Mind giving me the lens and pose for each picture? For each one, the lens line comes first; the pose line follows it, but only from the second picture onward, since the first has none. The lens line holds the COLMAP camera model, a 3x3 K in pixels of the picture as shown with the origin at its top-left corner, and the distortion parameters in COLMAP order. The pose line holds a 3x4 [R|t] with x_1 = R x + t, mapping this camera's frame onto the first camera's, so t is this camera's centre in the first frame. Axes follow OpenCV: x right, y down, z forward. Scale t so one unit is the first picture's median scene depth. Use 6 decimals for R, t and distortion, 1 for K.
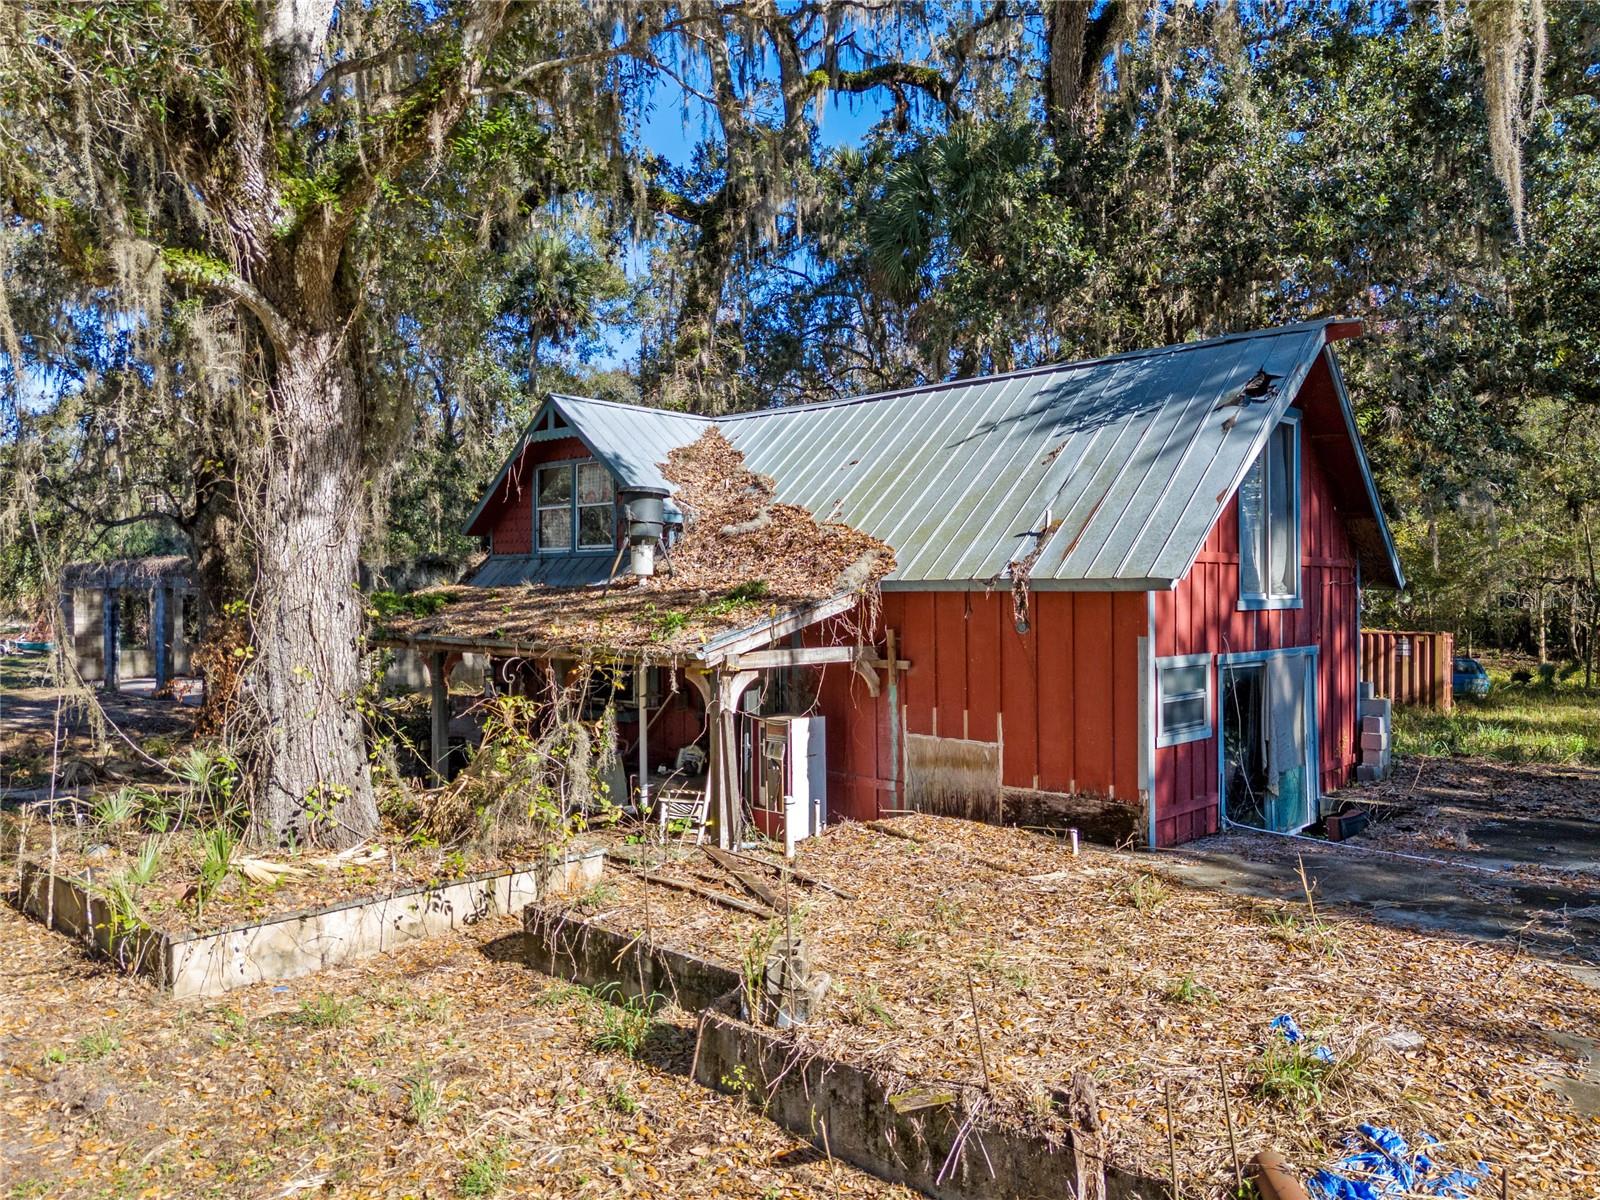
lens RADIAL K [[1181.1, 0, 797.7], [0, 1181.1, 595.0], [0, 0, 1]] dist [0.059265, -0.034221]
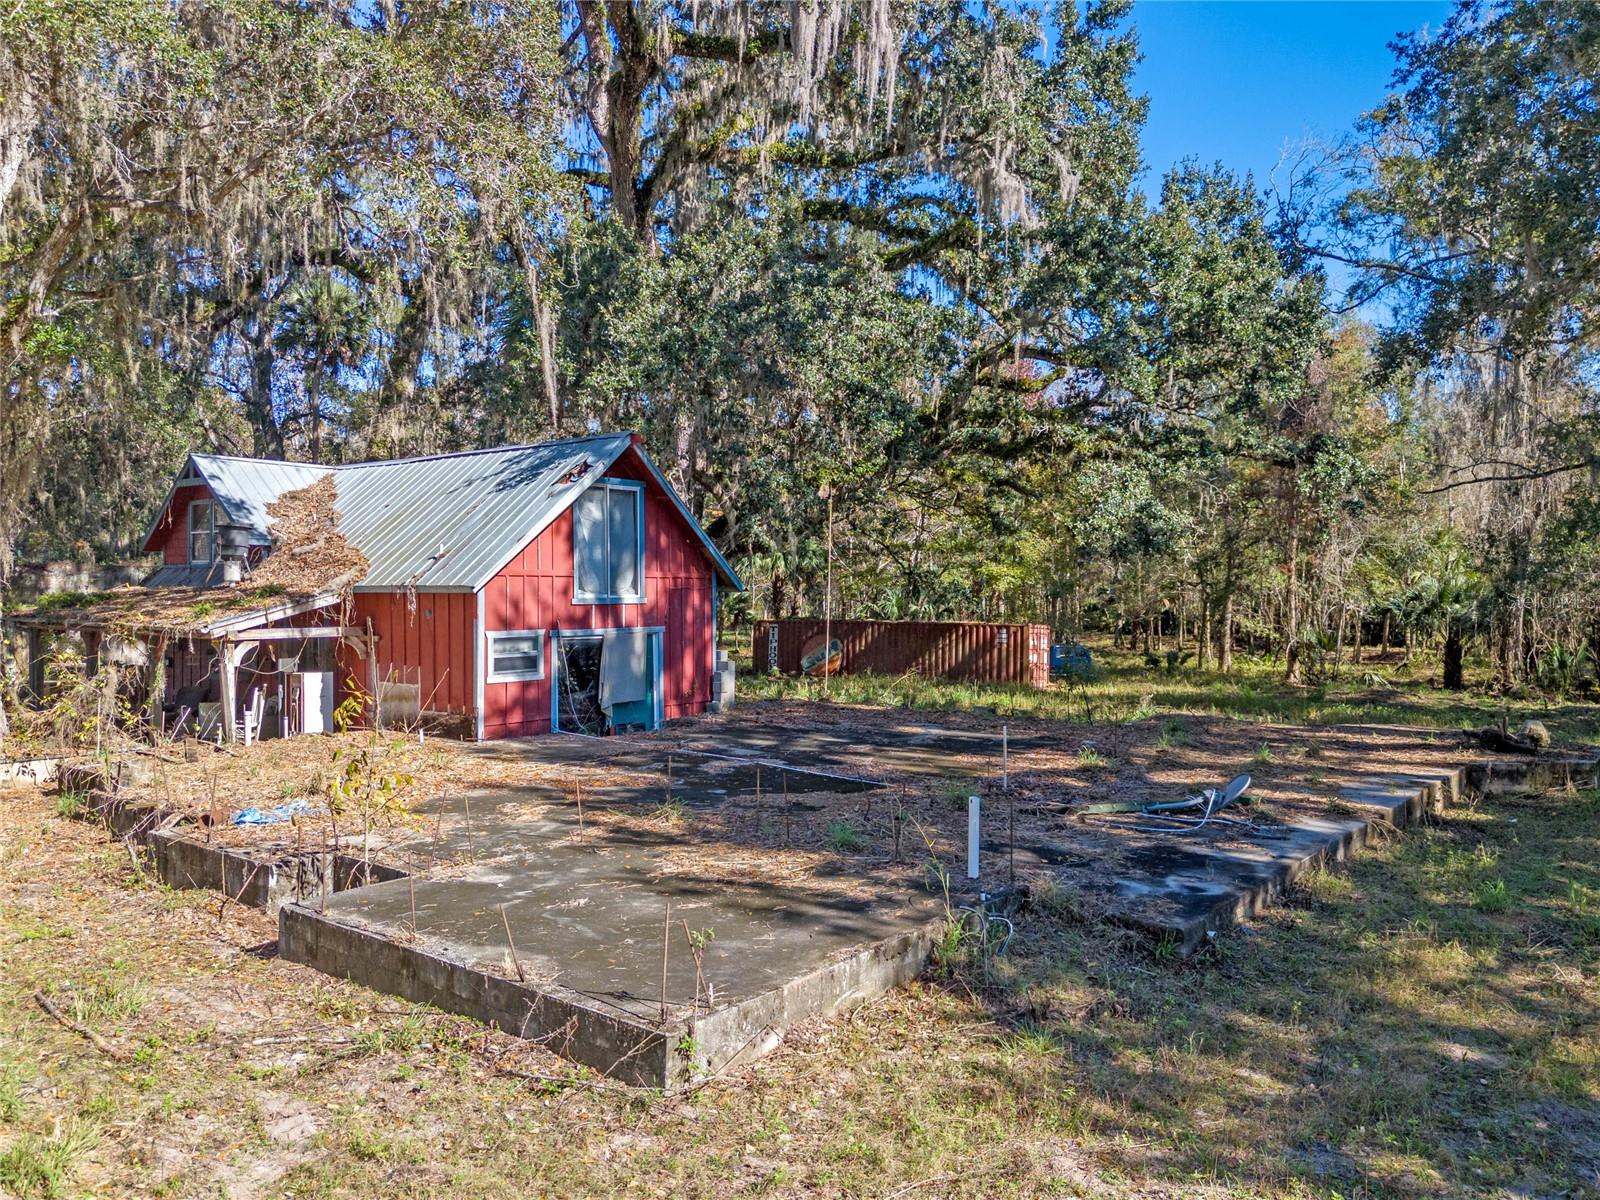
lens RADIAL K [[1181.1, 0, 782.2], [0, 1181.1, 604.8], [0, 0, 1]] dist [0.059265, -0.034221]
pose [[0.997673, 0.000405, 0.068176, 0.561819], [-0.001073, 0.999952, 0.009760, -0.002724], [-0.068168, -0.009810, 0.997626, -0.683513]]
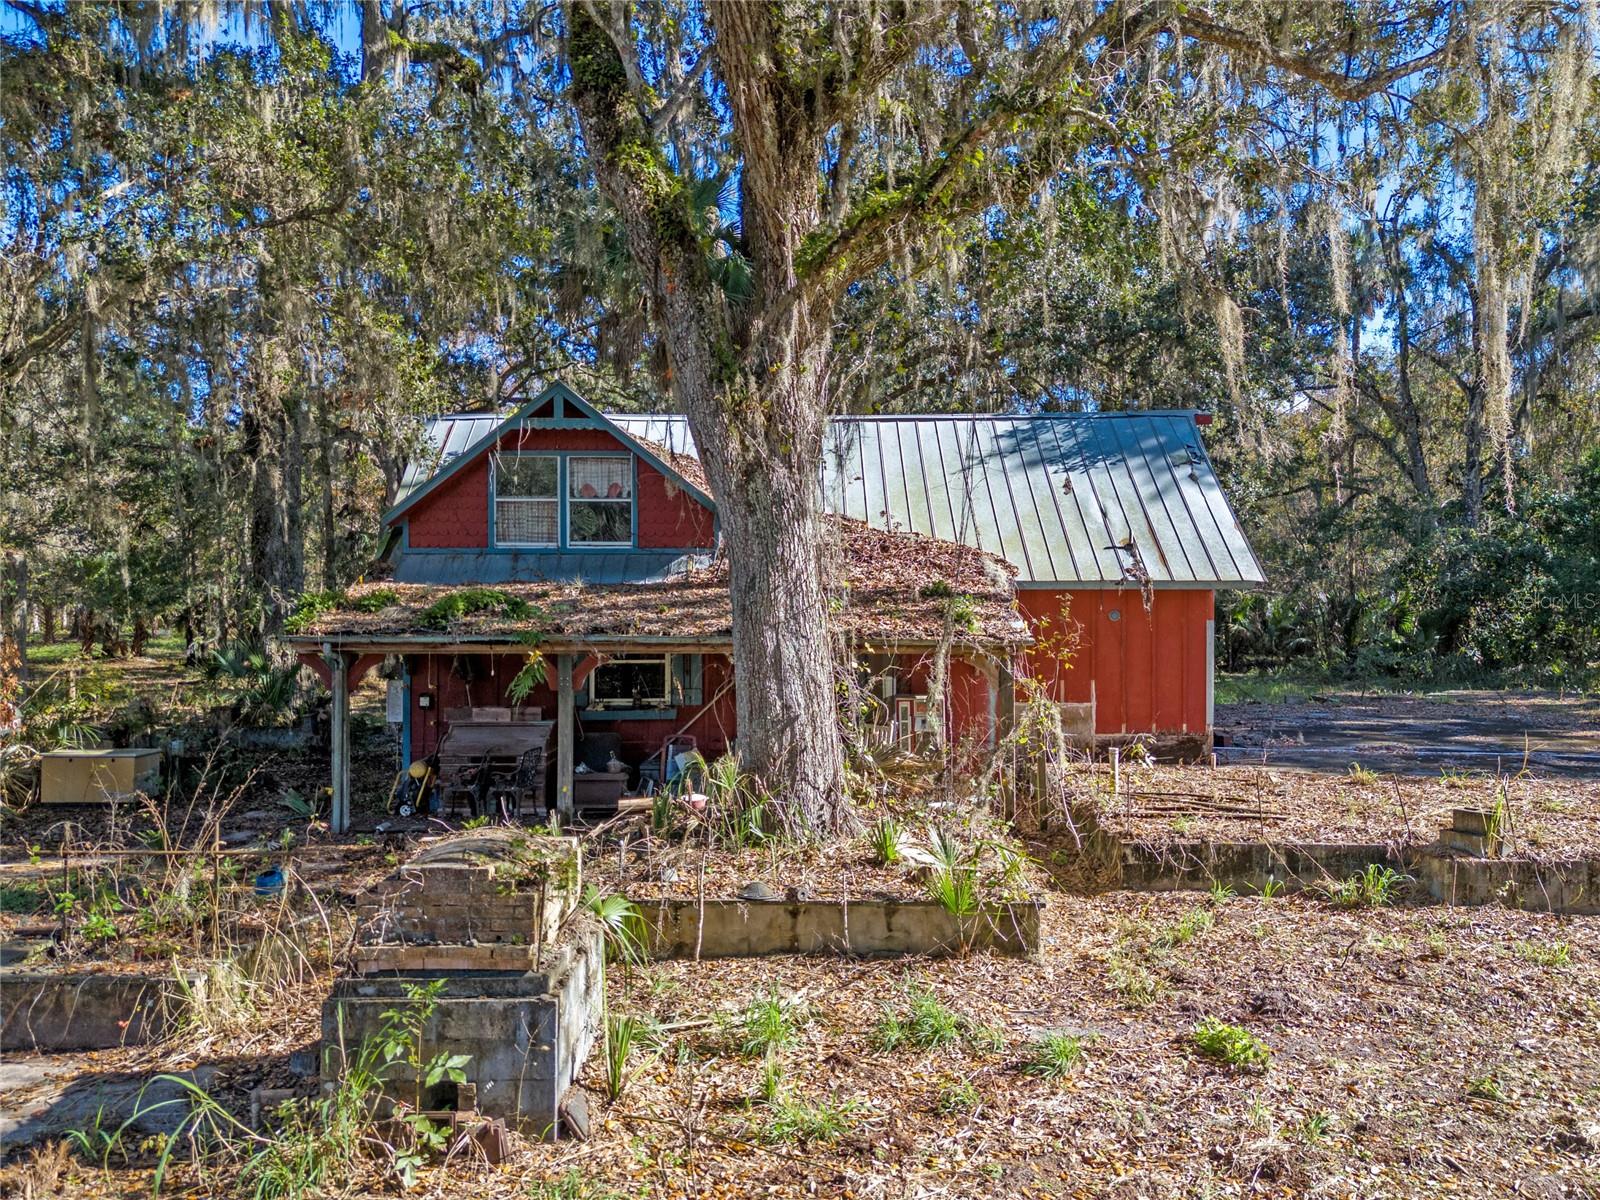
lens RADIAL K [[1181.1, 0, 814.4], [0, 1181.1, 596.8], [0, 0, 1]] dist [0.059265, -0.034221]
pose [[0.730000, -0.003391, 0.683439, -0.975431], [0.002438, 0.999994, 0.002358, 0.001389], [-0.683443, -0.000054, 0.730004, 0.237380]]
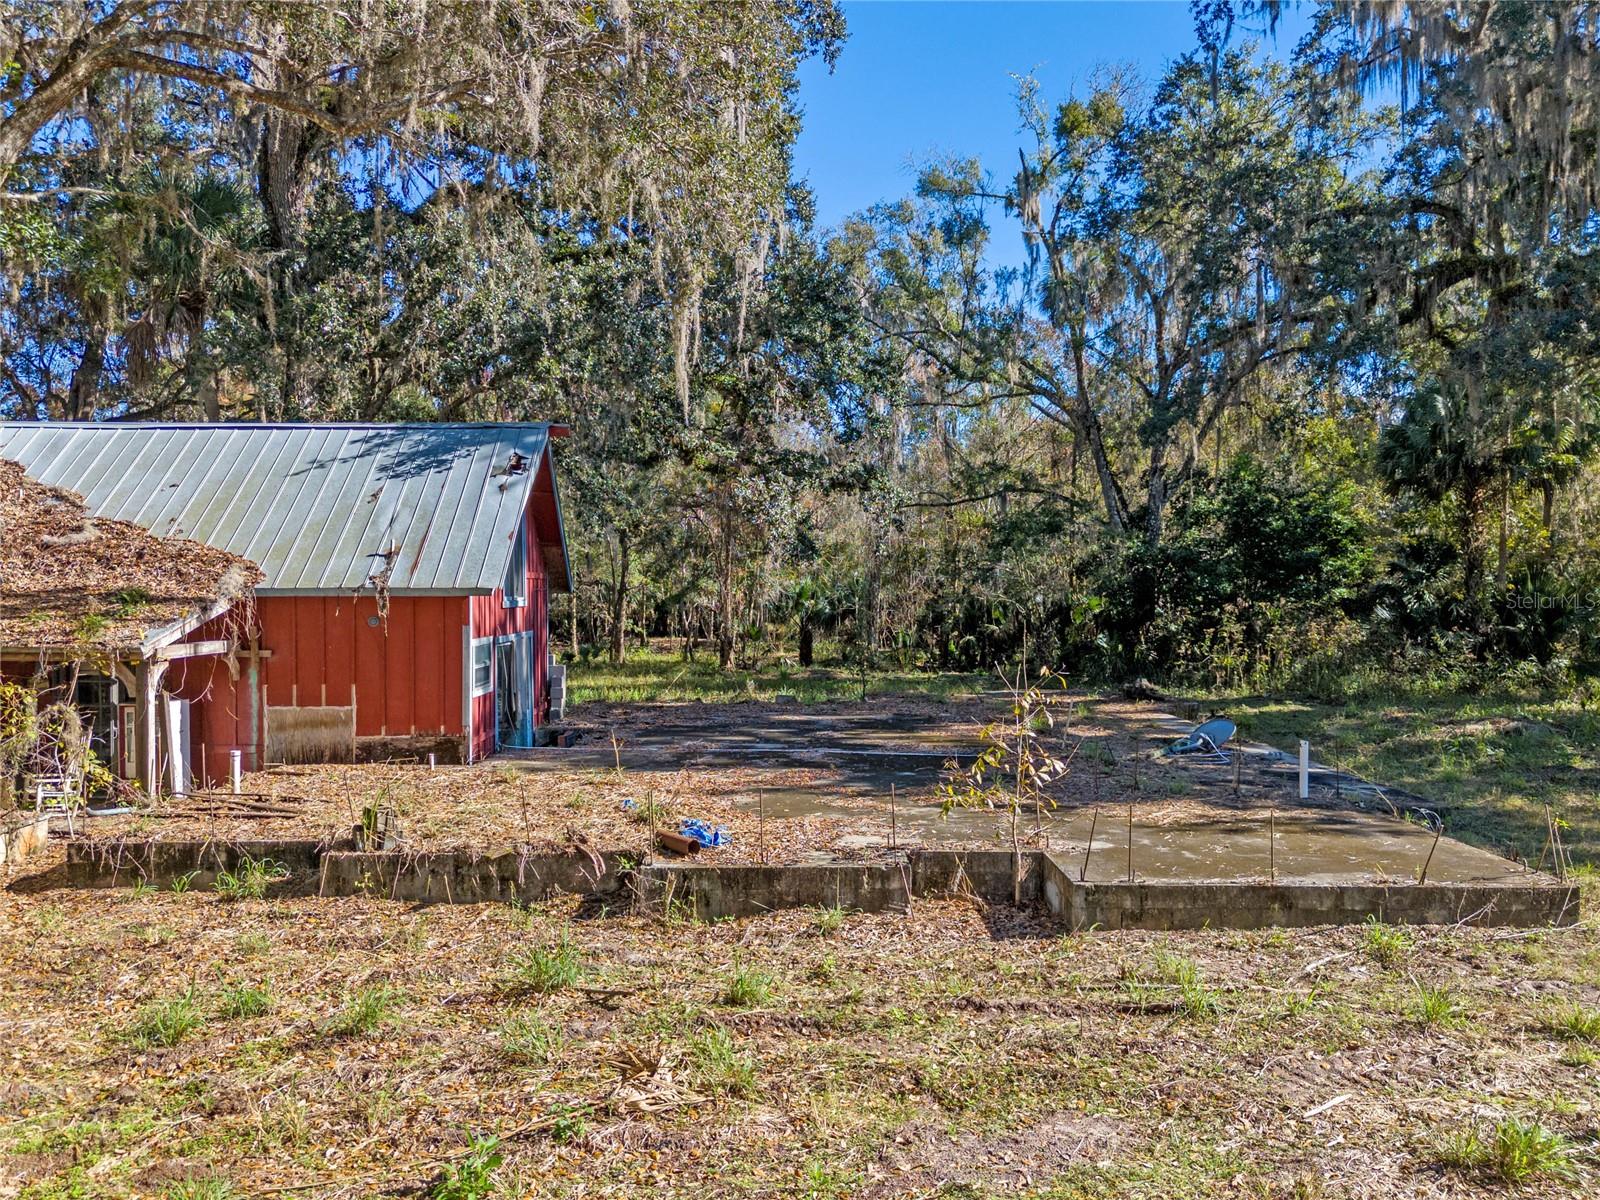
lens RADIAL K [[1181.1, 0, 804.2], [0, 1181.1, 598.5], [0, 0, 1]] dist [0.059265, -0.034221]
pose [[0.715375, -0.005415, 0.698720, -0.424051], [0.002180, 0.999982, 0.005517, -0.006887], [-0.698738, -0.002424, 0.715374, -0.362137]]
